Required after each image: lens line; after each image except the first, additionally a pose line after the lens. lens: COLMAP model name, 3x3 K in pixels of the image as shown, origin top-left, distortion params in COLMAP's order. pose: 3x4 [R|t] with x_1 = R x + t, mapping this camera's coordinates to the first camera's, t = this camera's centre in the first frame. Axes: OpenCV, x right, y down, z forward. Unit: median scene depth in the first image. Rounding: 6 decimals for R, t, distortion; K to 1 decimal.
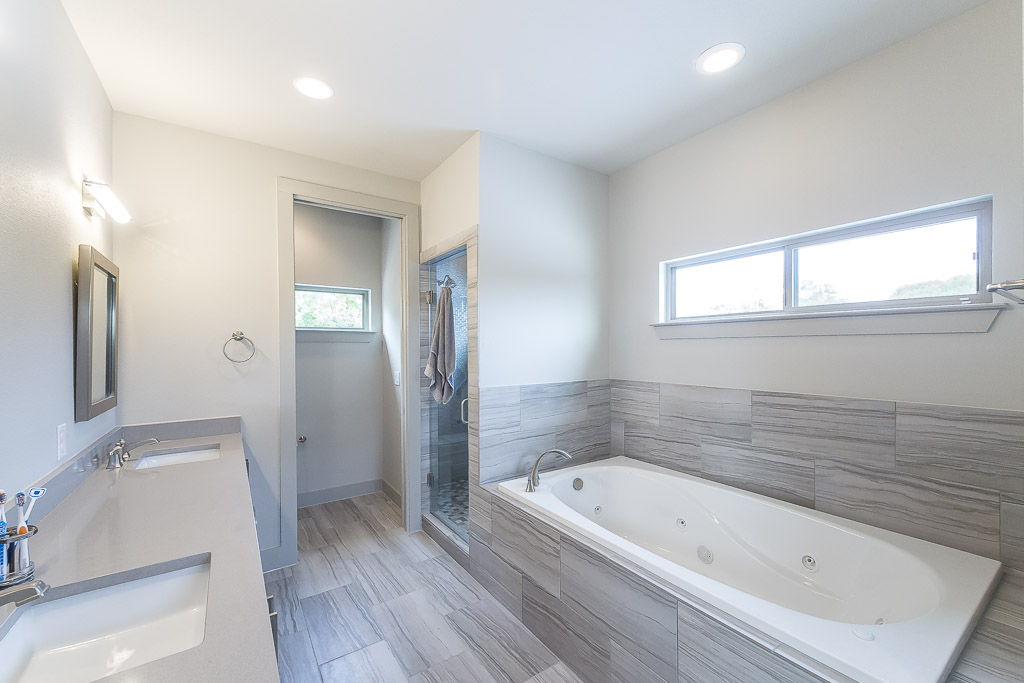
lens RADIAL K [[426.9, 0, 512.0], [0, 426.9, 341.5], [0, 0, 1]] dist [0.018935, 0.000234]
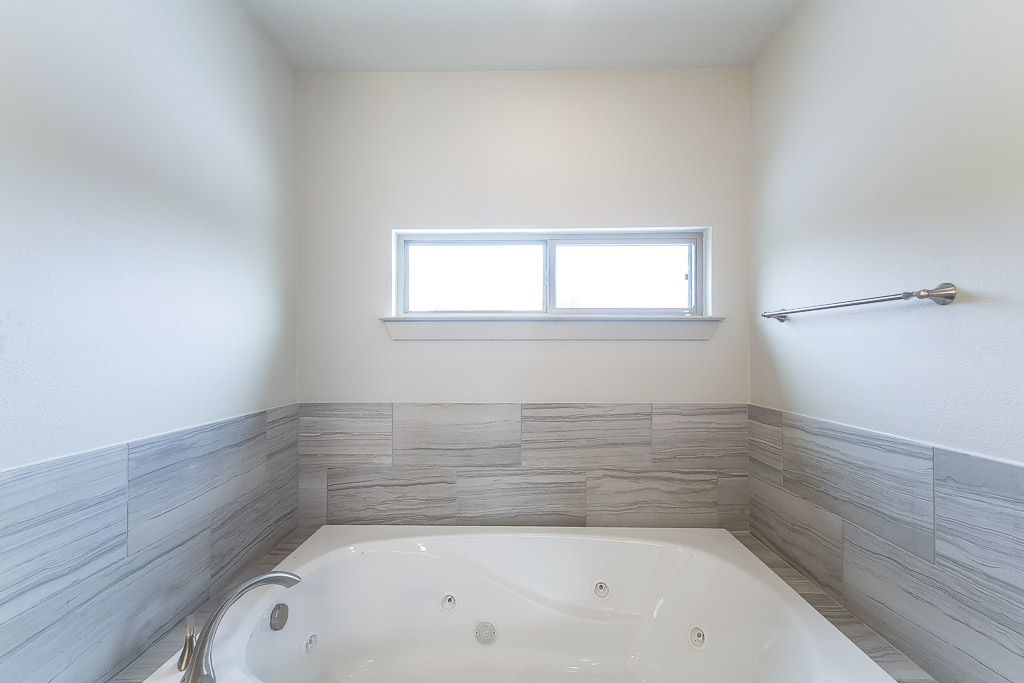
lens RADIAL K [[426.9, 0, 512.0], [0, 426.9, 341.5], [0, 0, 1]] dist [0.018935, 0.000234]
pose [[0.565534, 0.017004, 0.824550, -0.142510], [-0.013998, 0.999841, -0.011018, 0.002346], [-0.824606, -0.005311, 0.565682, 0.539462]]
